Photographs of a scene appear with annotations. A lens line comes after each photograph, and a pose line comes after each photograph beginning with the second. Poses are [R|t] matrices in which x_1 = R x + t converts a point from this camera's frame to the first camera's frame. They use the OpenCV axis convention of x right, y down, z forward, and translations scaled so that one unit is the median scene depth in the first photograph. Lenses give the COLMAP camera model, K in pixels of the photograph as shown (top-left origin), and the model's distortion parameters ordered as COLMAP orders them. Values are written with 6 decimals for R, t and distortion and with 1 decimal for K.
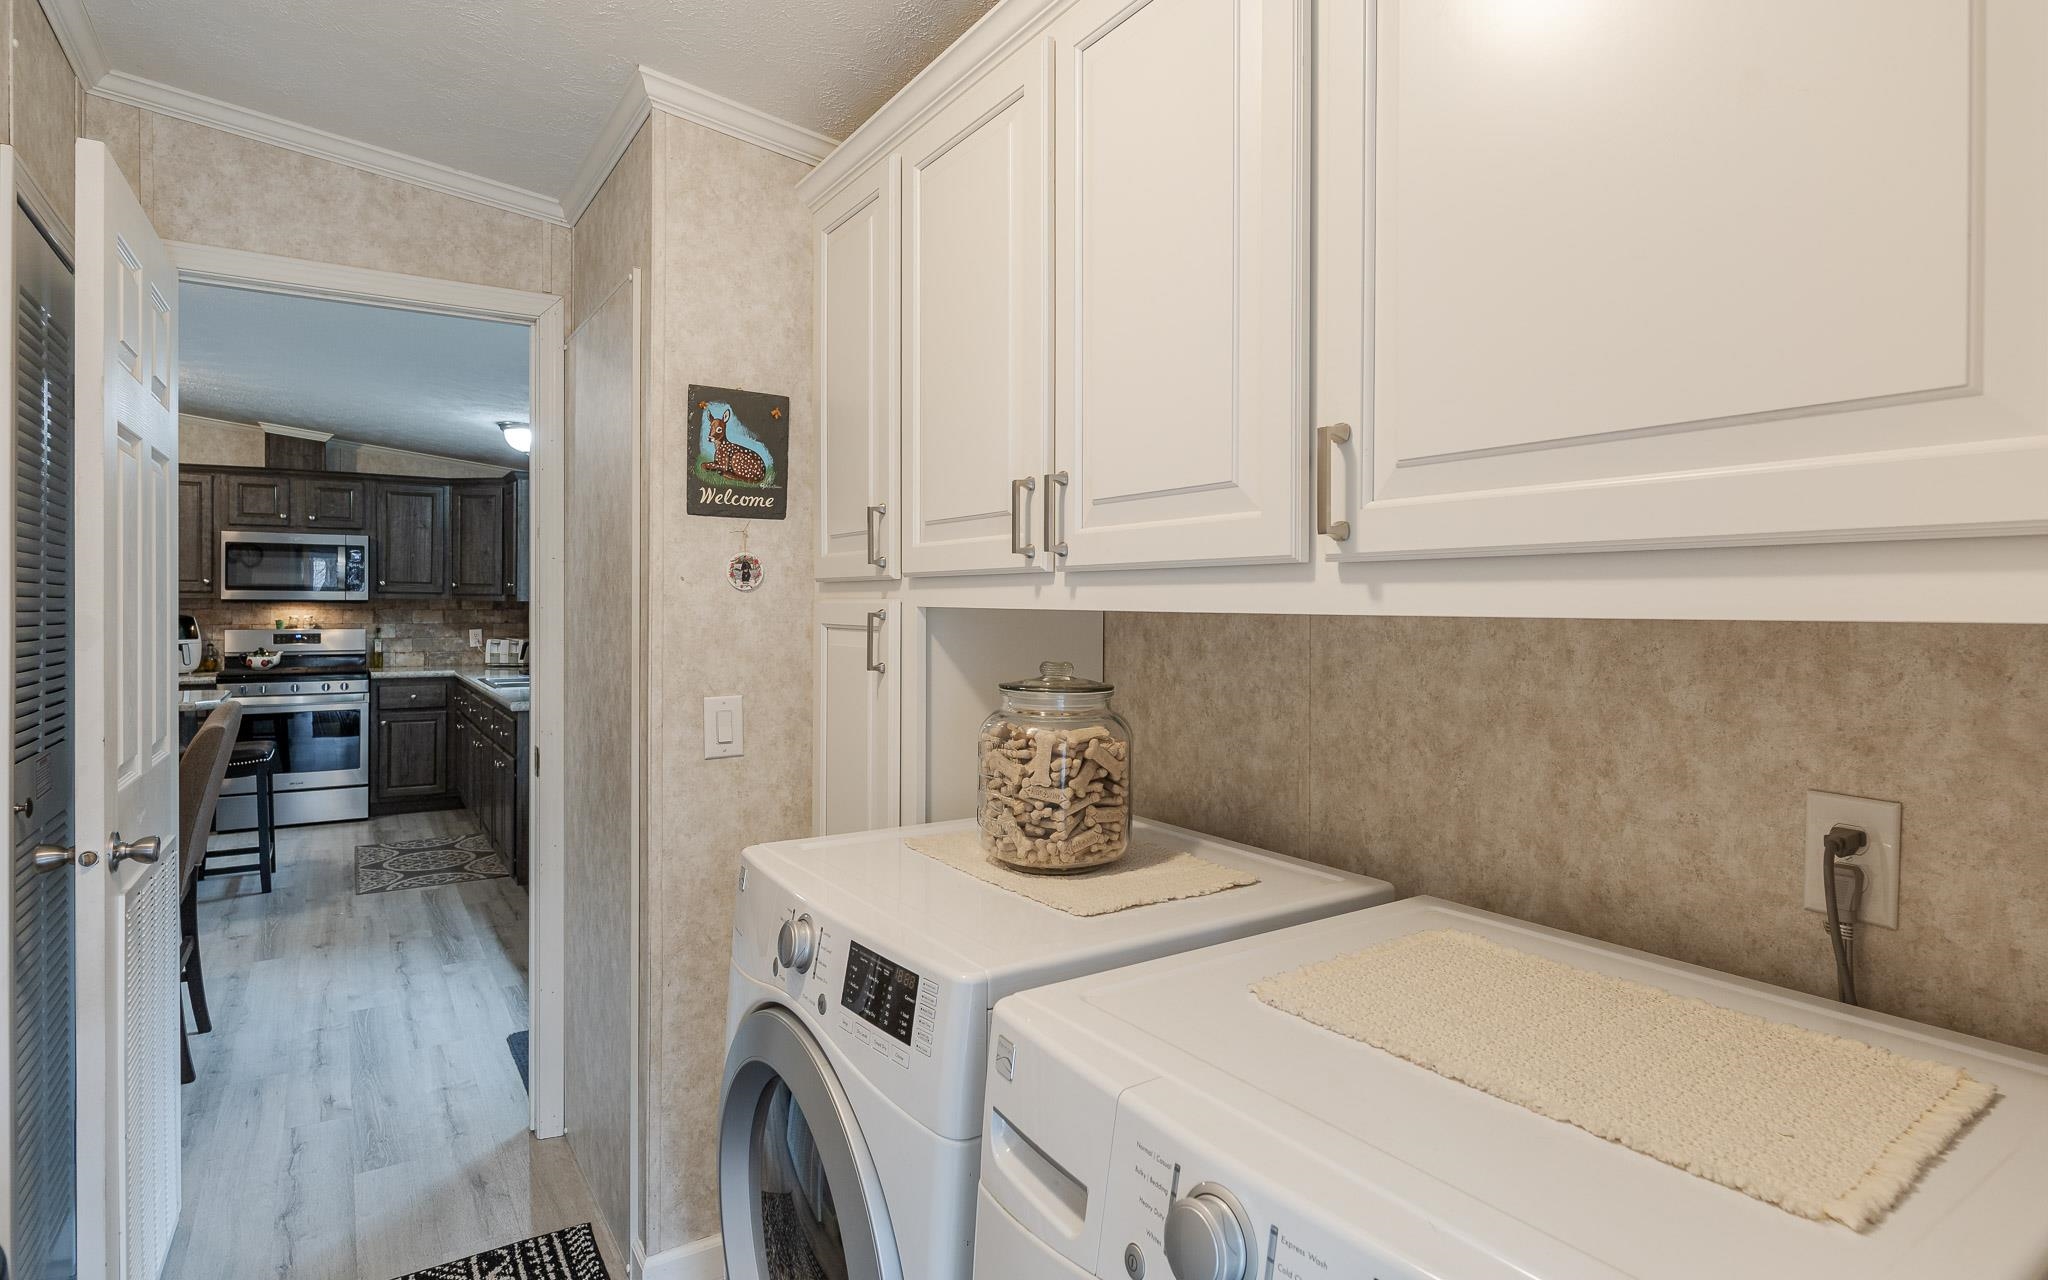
lens RADIAL K [[1063.4, 0, 1018.5], [0, 1063.4, 601.8], [0, 0, 1]] dist [-0.000971, -0.000363]
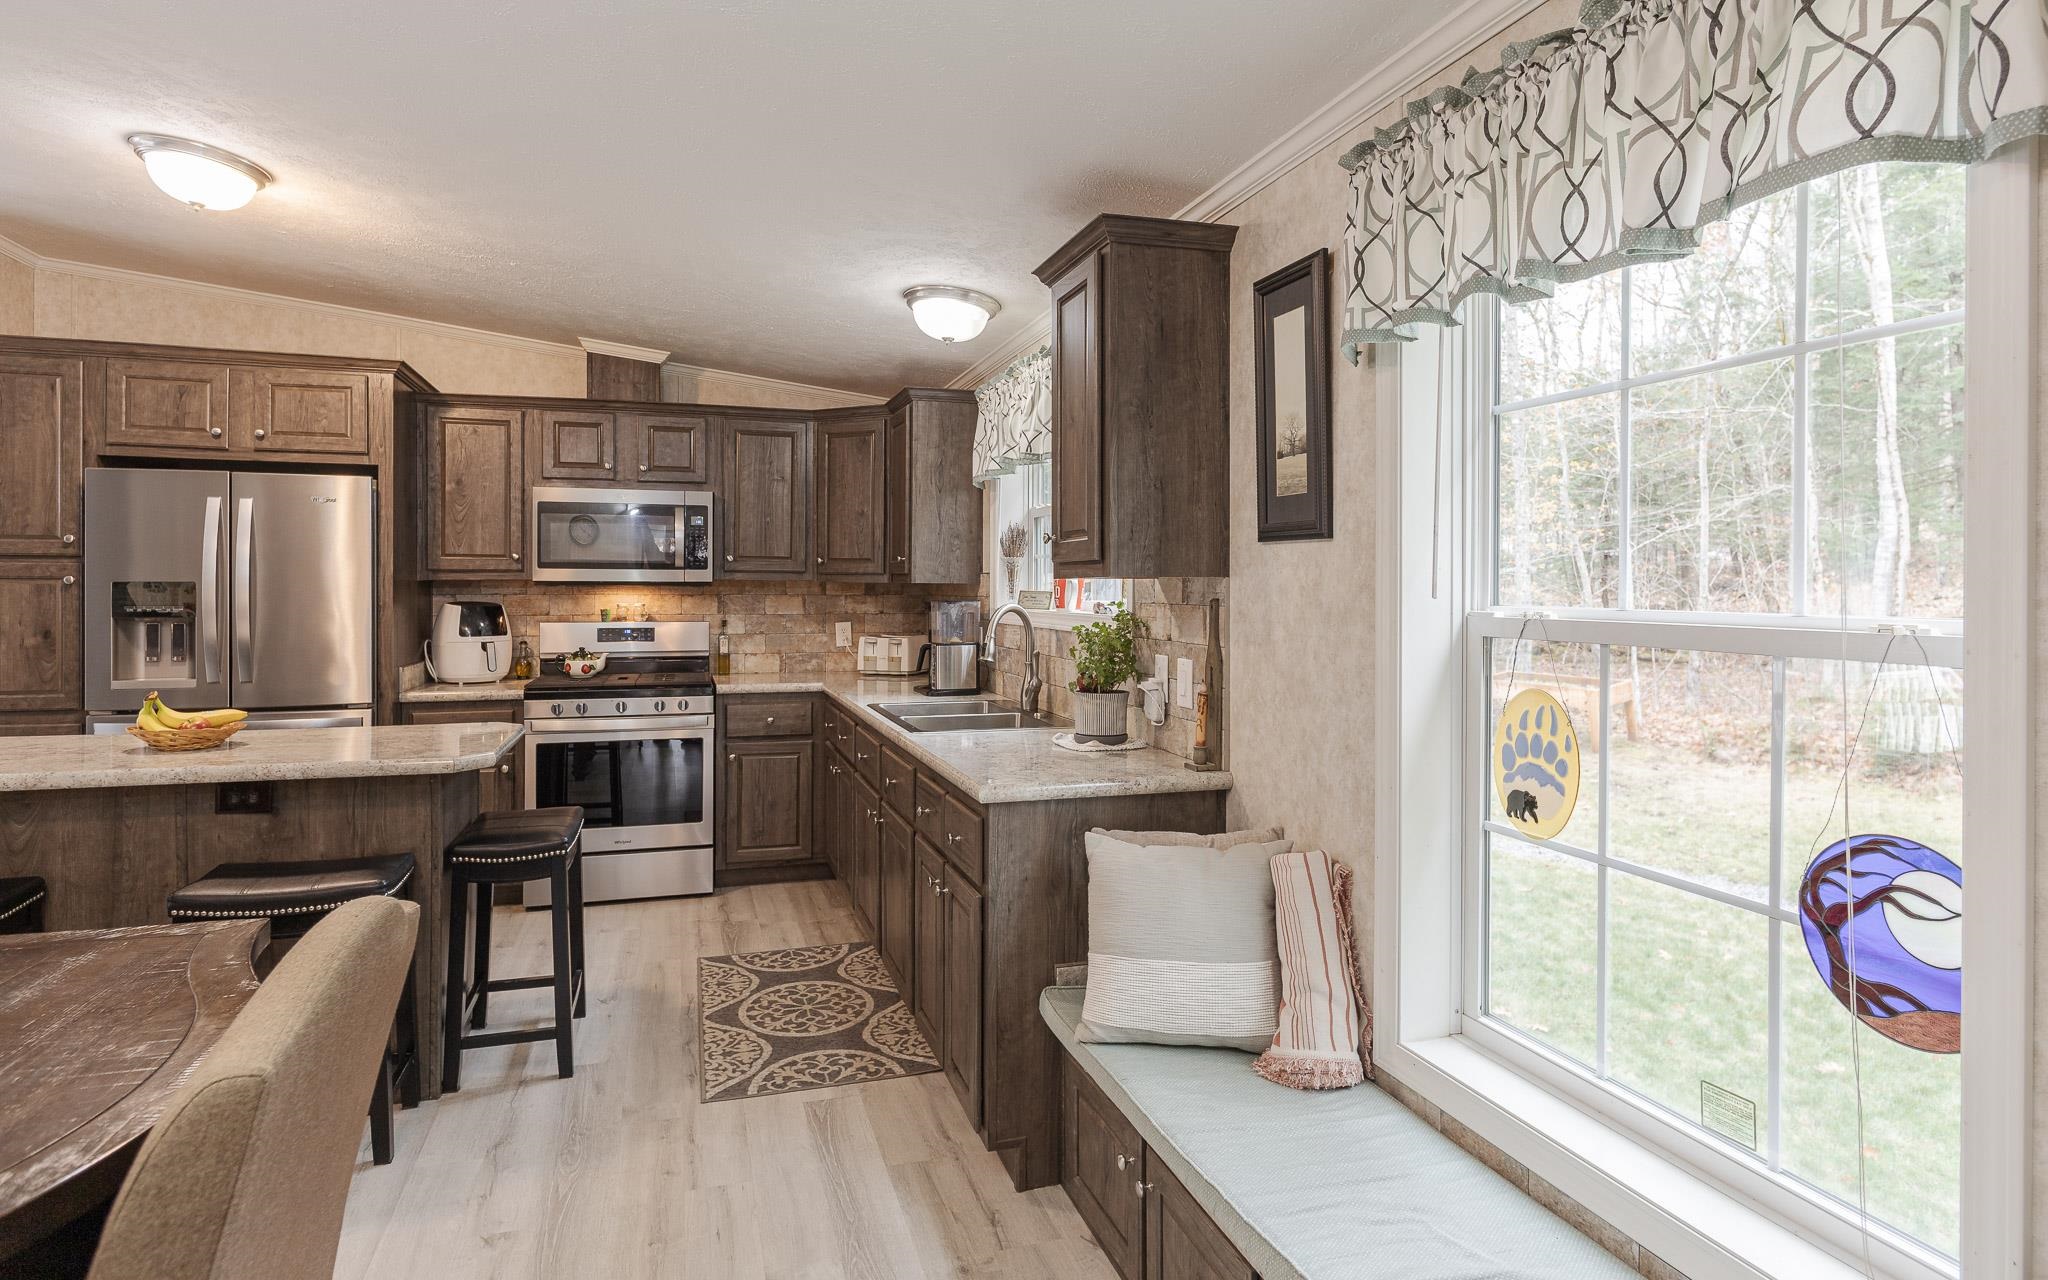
lens RADIAL K [[1085.1, 0, 1014.1], [0, 1085.1, 579.5], [0, 0, 1]] dist [0.000429, -0.000944]
pose [[0.963924, -0.002460, -0.266167, -0.224076], [0.001203, 0.999987, -0.004887, 0.000569], [0.266175, 0.004390, 0.963915, 0.353839]]
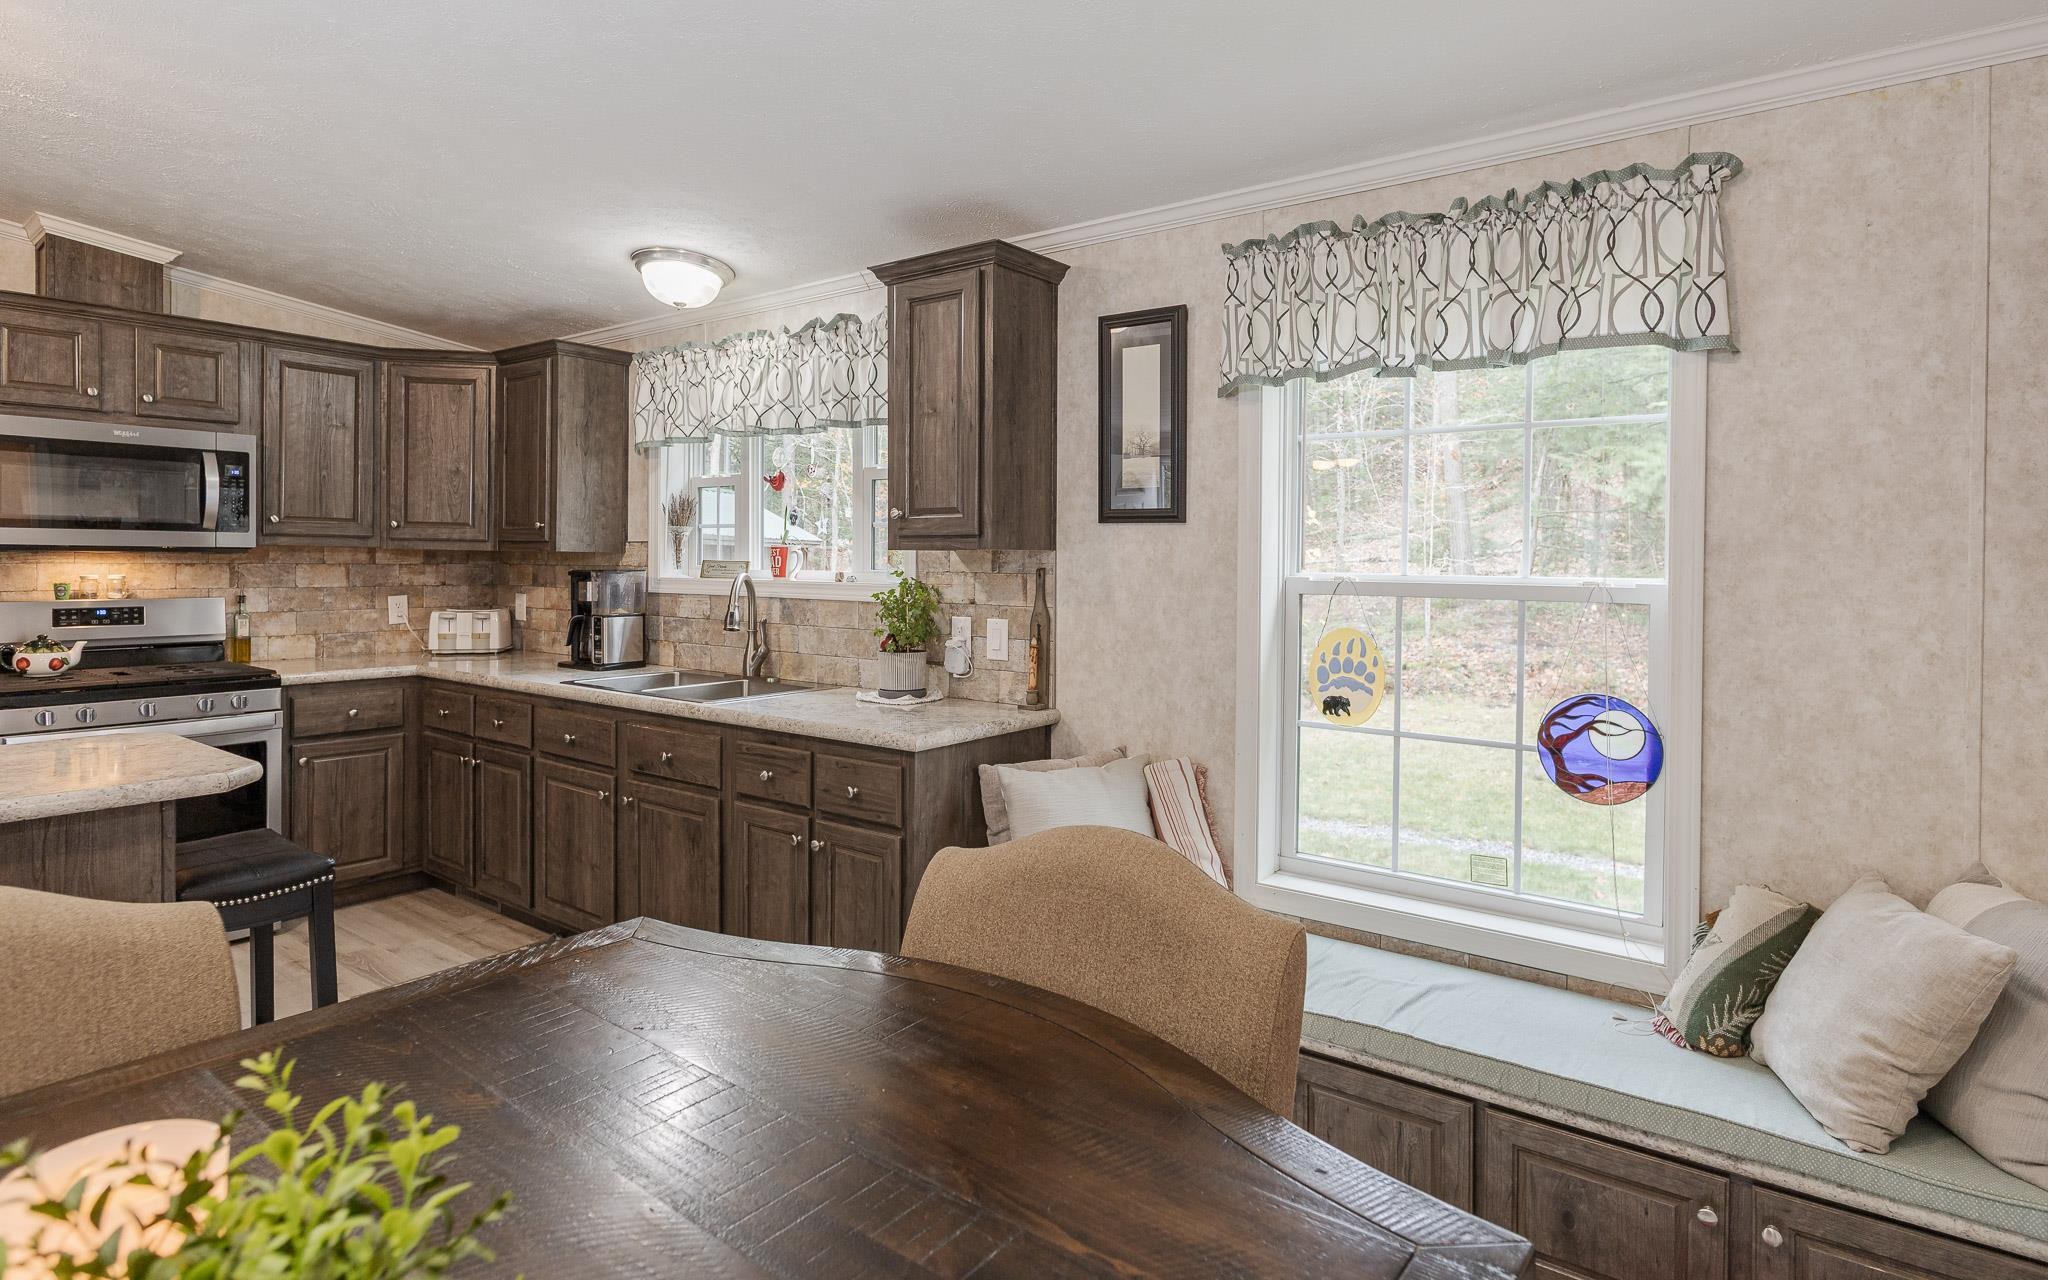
lens RADIAL K [[1064.7, 0, 1035.3], [0, 1064.7, 561.2], [0, 0, 1]] dist [0.000025, -0.000399]
pose [[0.936295, 0.003165, 0.351202, -0.422010], [-0.005476, 0.999969, 0.005586, 0.000088], [-0.351173, -0.007154, 0.936283, 0.315297]]
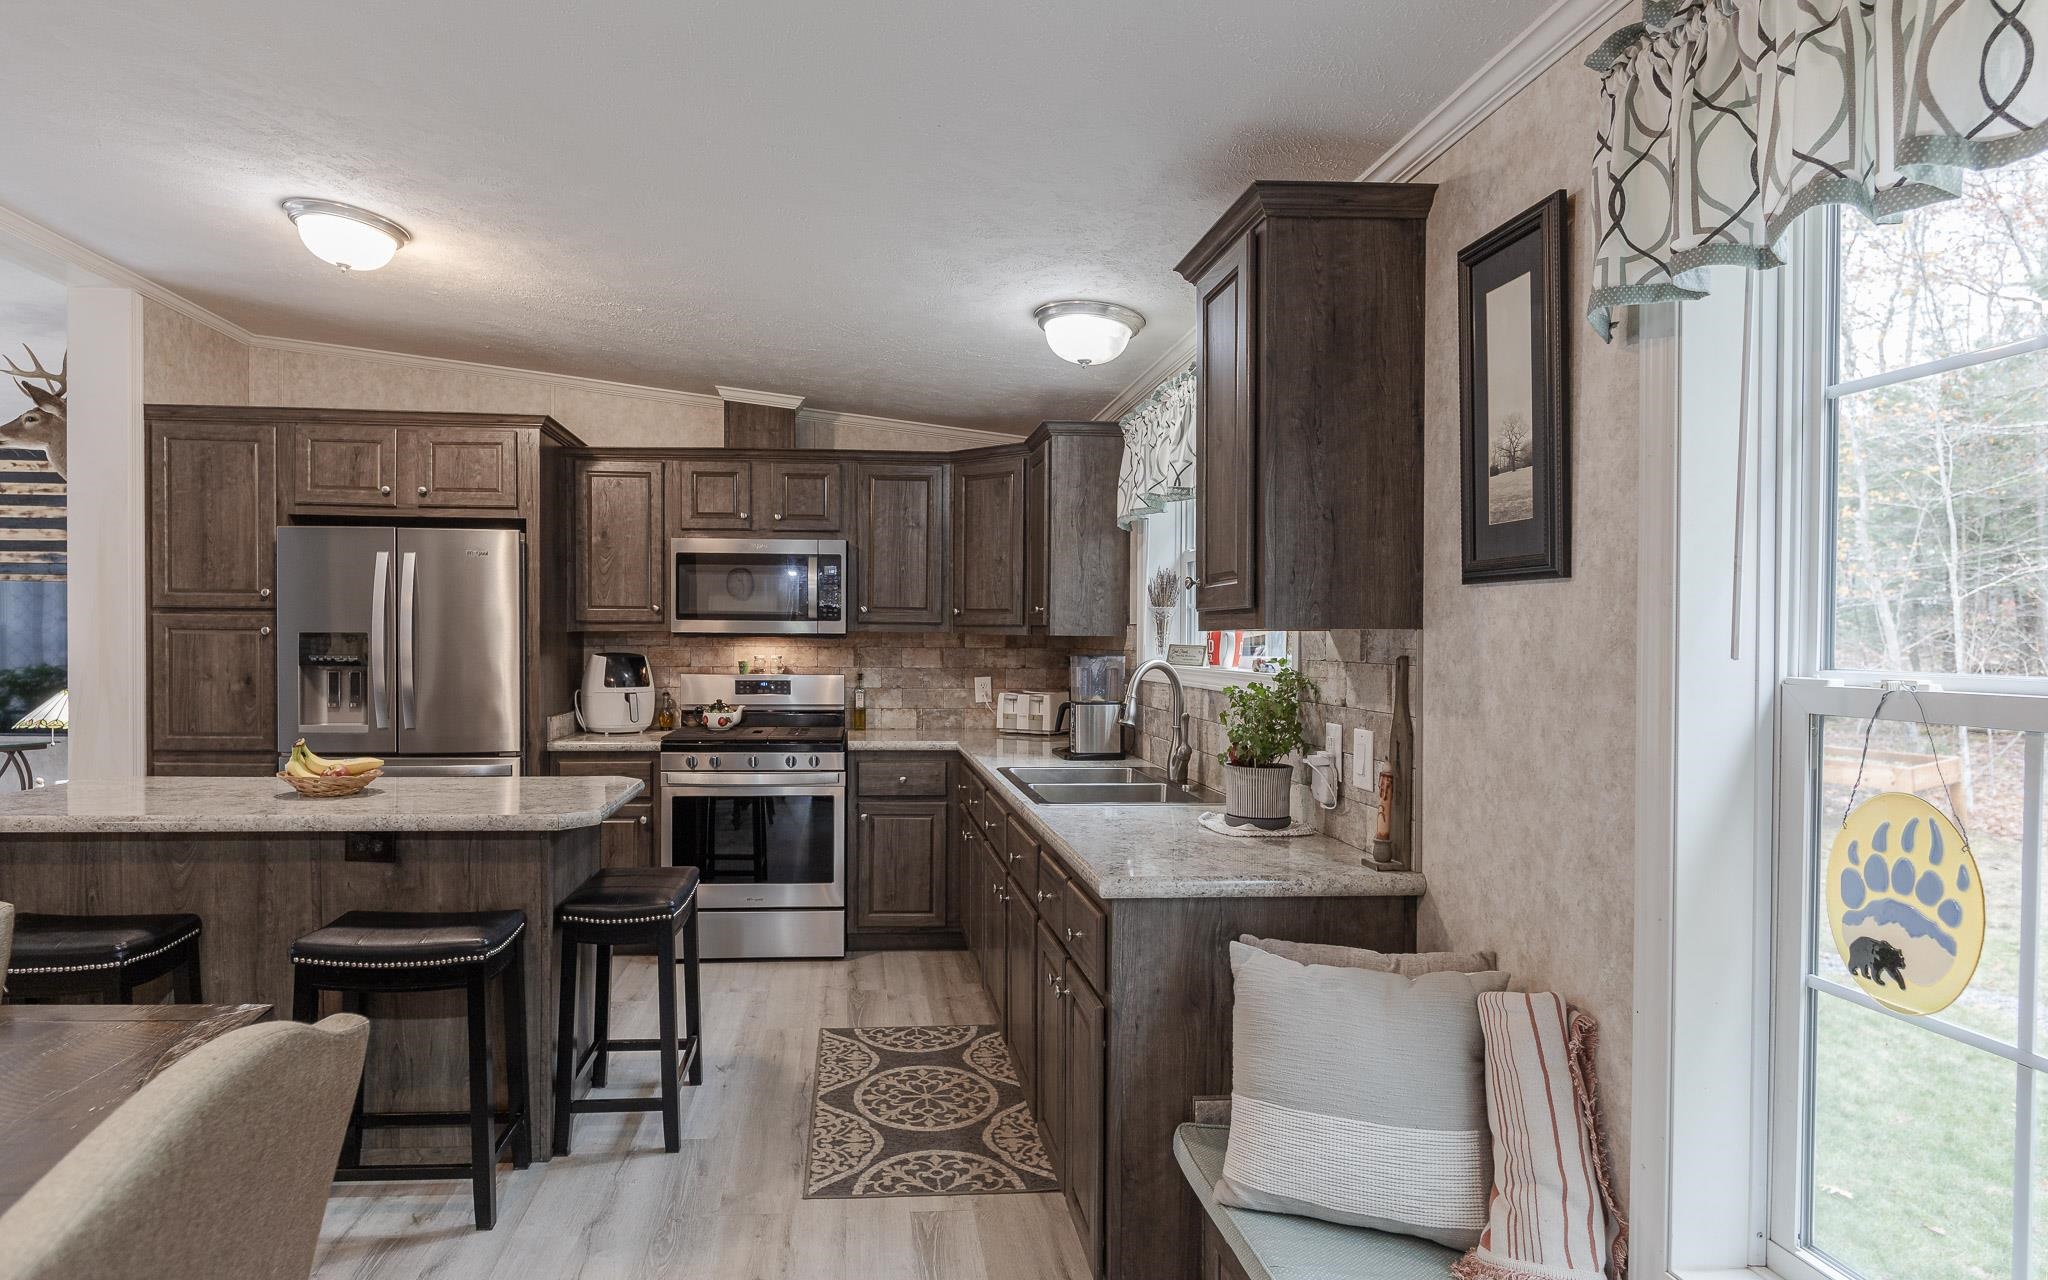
lens RADIAL K [[1097.0, 0, 925.2], [0, 1097.0, 641.9], [0, 0, 1]] dist [0.002436, -0.002372]
pose [[0.876569, 0.003508, -0.481263, -0.226912], [-0.001511, 0.999989, 0.004536, 0.000368], [0.481273, -0.003249, 0.876565, 0.405447]]
